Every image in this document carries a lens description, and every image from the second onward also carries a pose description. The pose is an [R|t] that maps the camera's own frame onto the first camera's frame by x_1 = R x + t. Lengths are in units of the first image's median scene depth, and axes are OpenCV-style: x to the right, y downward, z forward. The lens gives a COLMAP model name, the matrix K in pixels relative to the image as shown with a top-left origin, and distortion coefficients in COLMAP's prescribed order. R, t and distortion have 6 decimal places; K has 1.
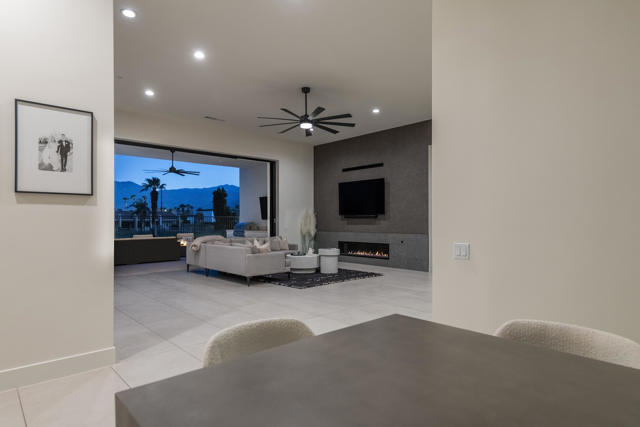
lens RADIAL K [[375.6, 0, 320.0], [0, 375.6, 213.5], [0, 0, 1]] dist [0.005314, 0.000444]
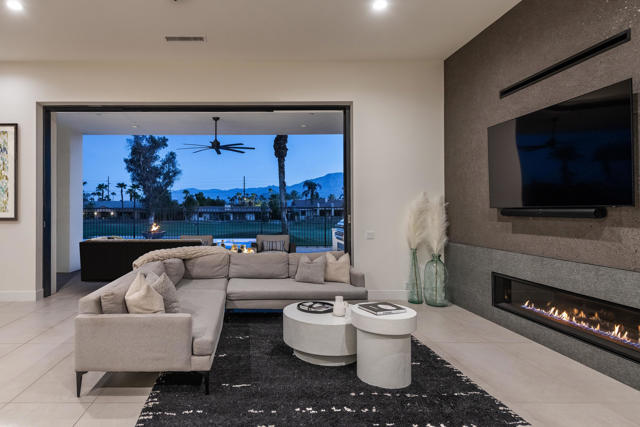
lens RADIAL K [[376.1, 0, 245.4], [0, 376.1, 210.5], [0, 0, 1]] dist [0.003544, 0.000449]
pose [[0.729781, -0.000699, -0.683681, 0.129885], [0.016886, 0.999713, 0.017003, -0.004076], [0.683472, -0.023954, 0.729583, 0.506091]]
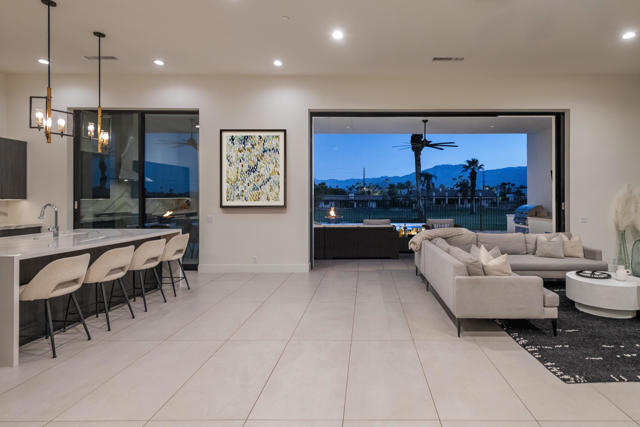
lens RADIAL K [[343.3, 0, 360.7], [0, 343.3, 199.1], [0, 0, 1]] dist [0.002091, -0.000114]
pose [[0.729726, 0.002669, -0.683735, 0.026048], [0.013235, 0.999750, 0.018028, -0.007462], [0.683612, -0.022205, 0.729508, 0.335220]]
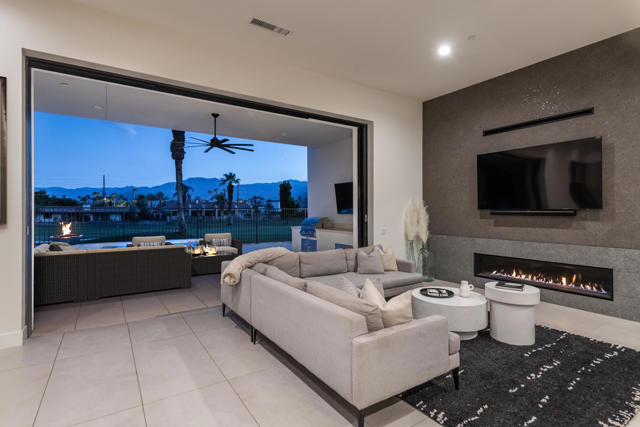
lens RADIAL K [[324.2, 0, 318.4], [0, 324.2, 209.5], [0, 0, 1]] dist [0.016085, -0.001151]
pose [[0.987224, 0.000786, -0.159337, -0.110351], [0.002039, 0.999844, 0.017567, -0.005187], [0.159326, -0.017668, 0.987068, 0.437523]]
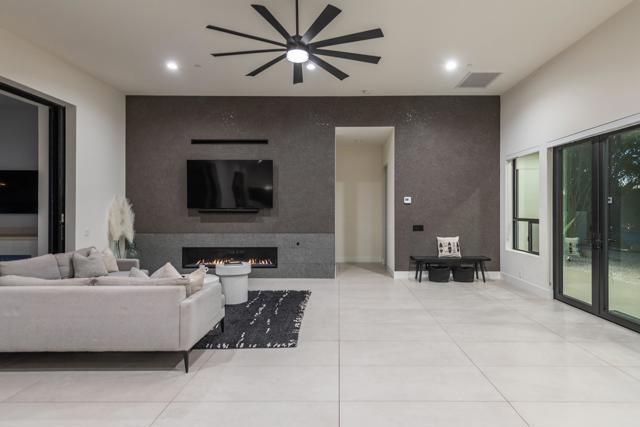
lens RADIAL K [[367.8, 0, 344.9], [0, 367.8, 208.1], [0, 0, 1]] dist [0.004119, 0.000299]
pose [[0.663899, 0.005462, 0.747802, -0.241272], [-0.017866, 0.999804, 0.008559, -0.006492], [-0.747609, -0.019042, 0.663866, 0.344259]]
